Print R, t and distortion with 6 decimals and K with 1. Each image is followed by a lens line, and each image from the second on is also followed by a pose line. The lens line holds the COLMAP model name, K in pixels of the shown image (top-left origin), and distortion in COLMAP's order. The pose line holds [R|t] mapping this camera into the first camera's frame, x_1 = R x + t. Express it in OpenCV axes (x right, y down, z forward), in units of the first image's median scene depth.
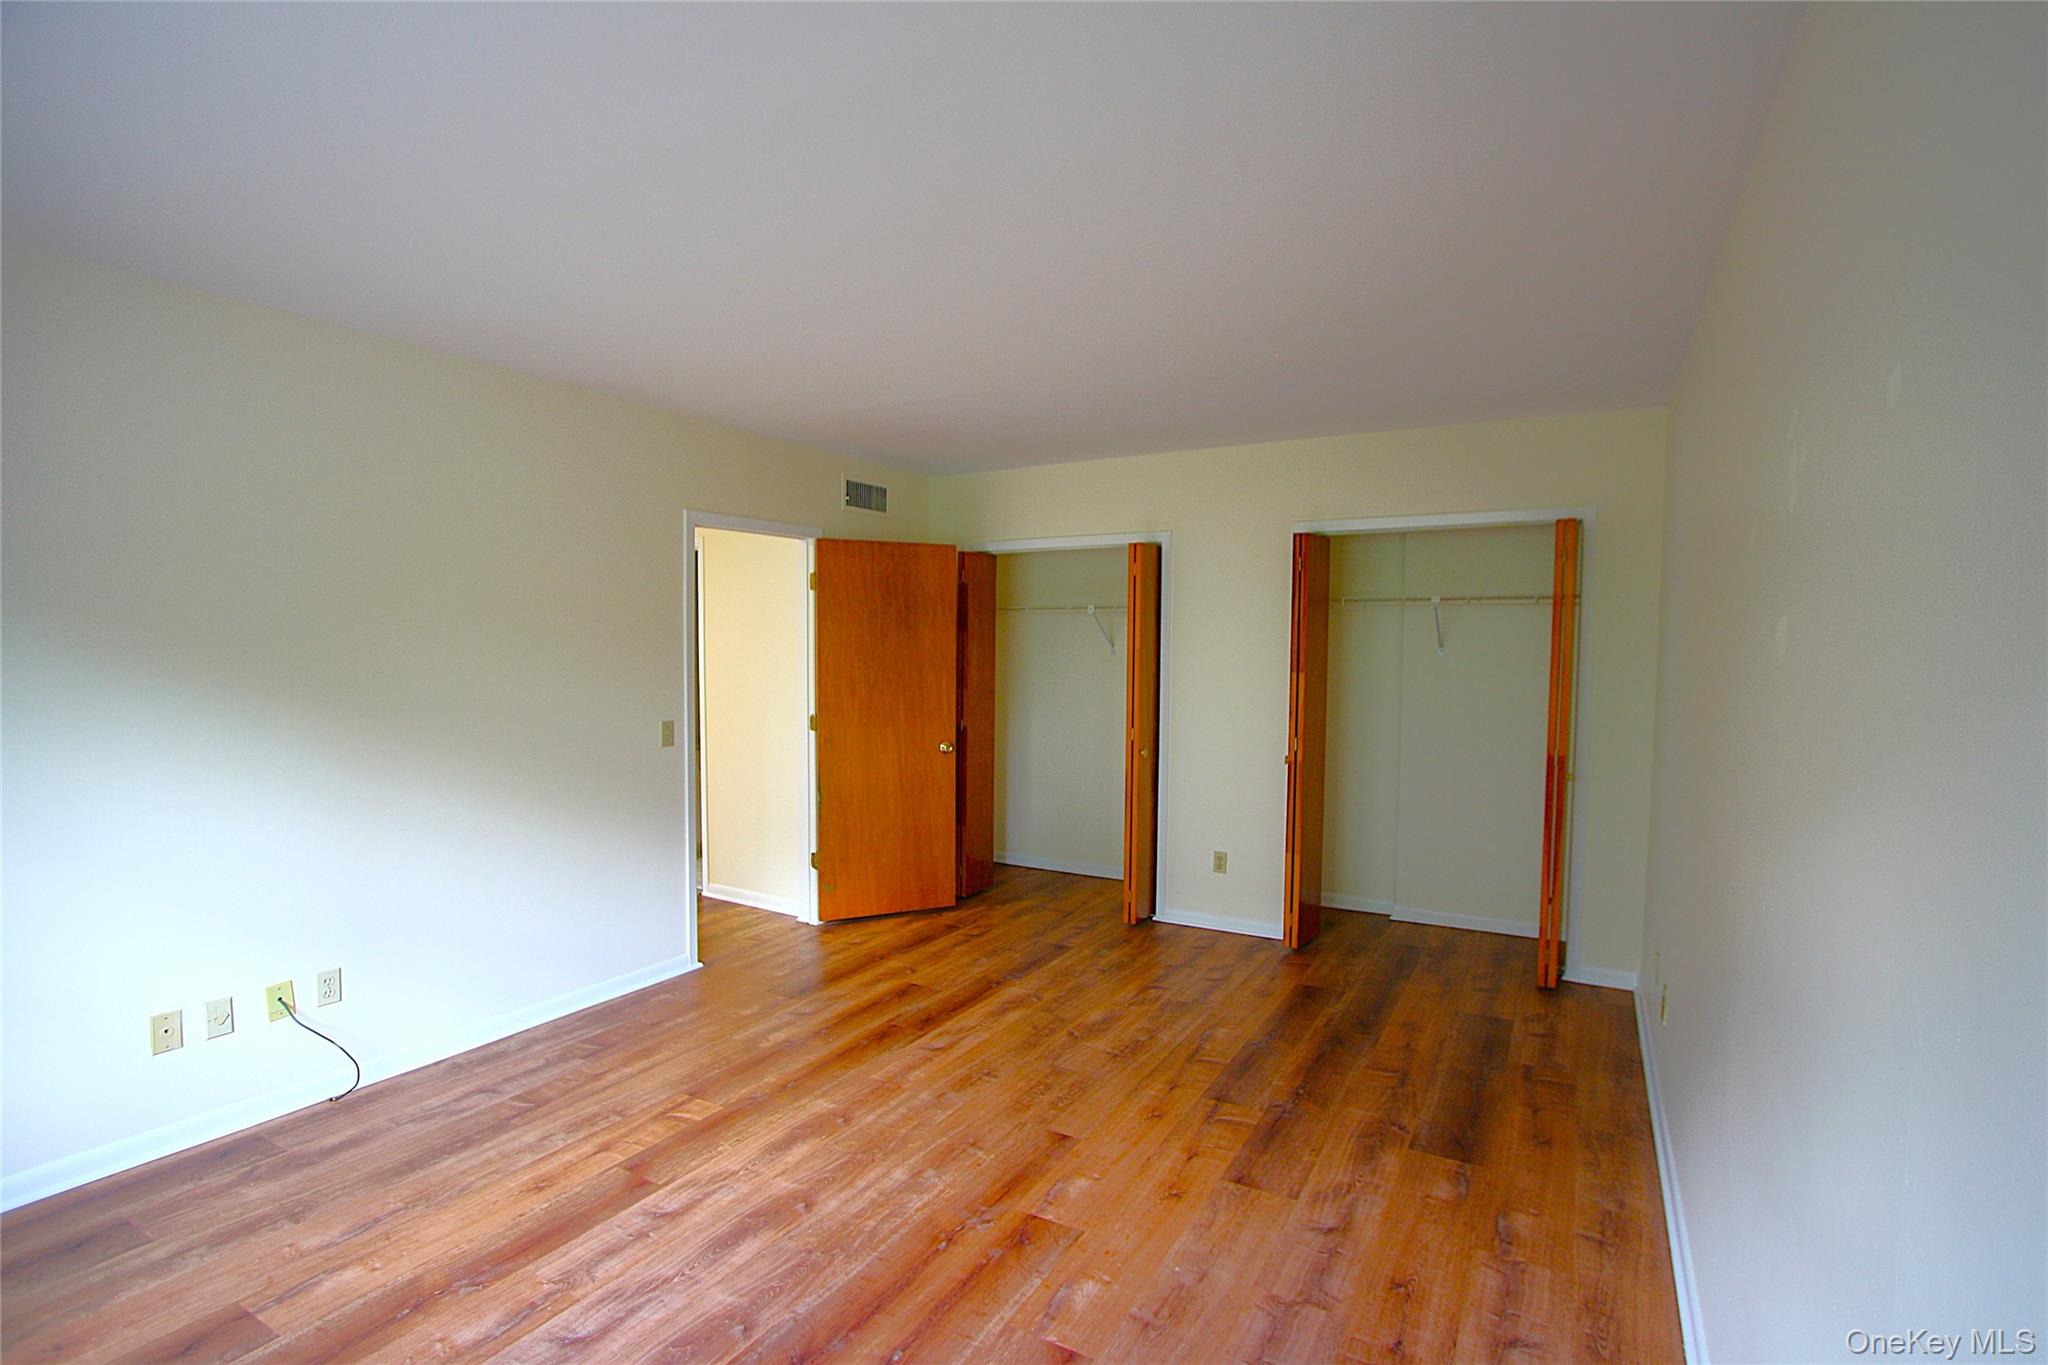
lens RADIAL K [[939.7, 0, 1040.8], [0, 939.7, 687.0], [0, 0, 1]] dist [-0.001179, 0.000222]
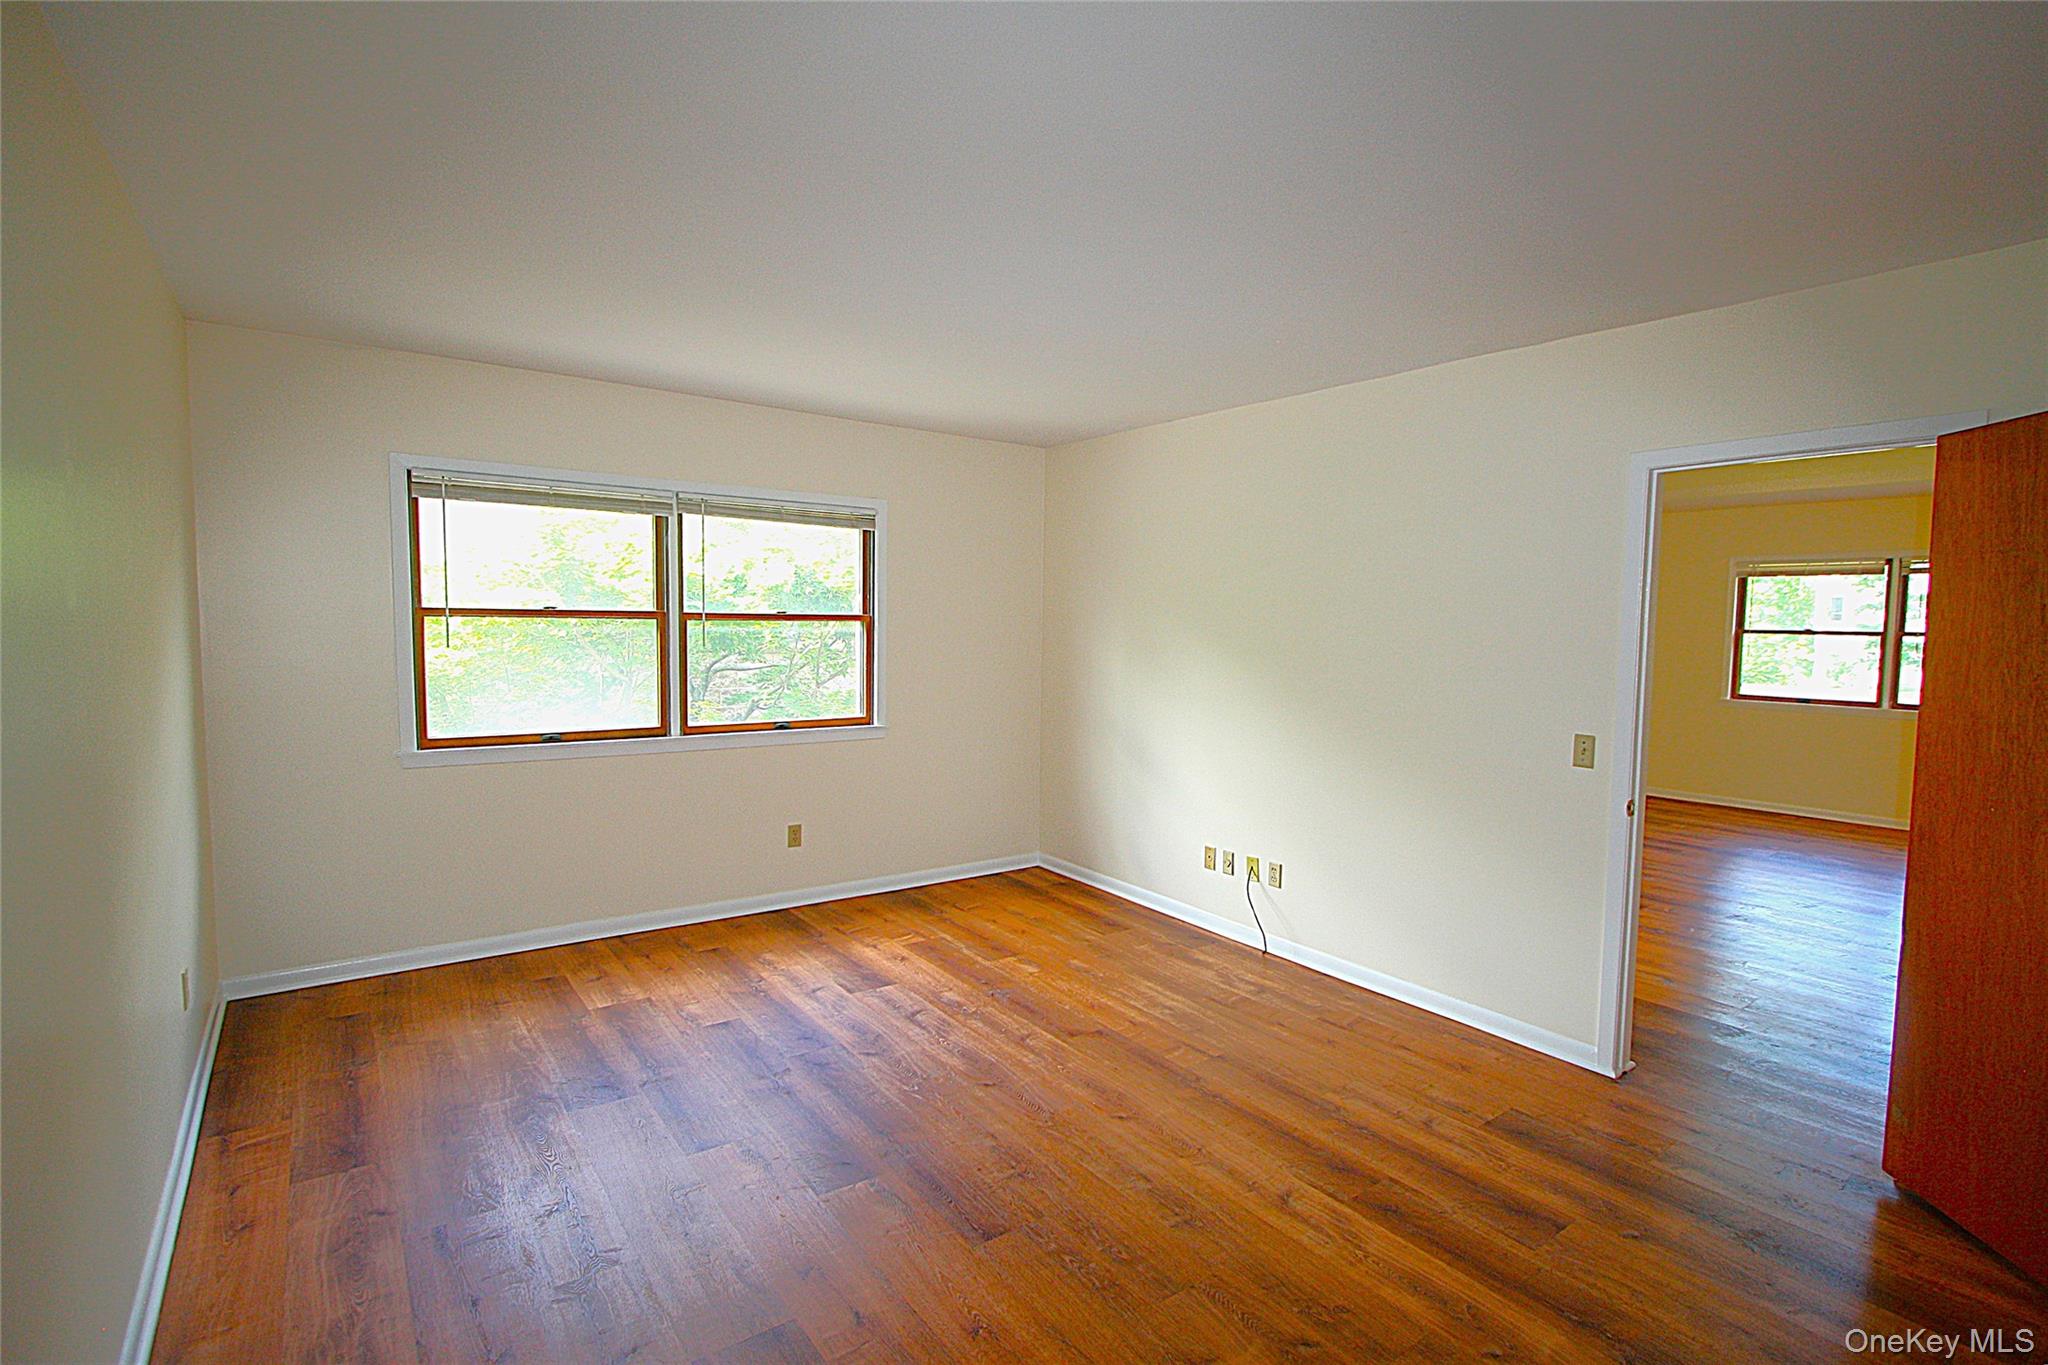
lens RADIAL K [[939.7, 0, 1040.6], [0, 939.7, 682.1], [0, 0, 1]] dist [-0.001179, 0.000222]
pose [[-0.375281, 0.047052, -0.925716, 0.653843], [-0.062573, 0.995146, 0.075947, -0.050951], [0.924796, 0.086427, -0.370516, 1.160458]]
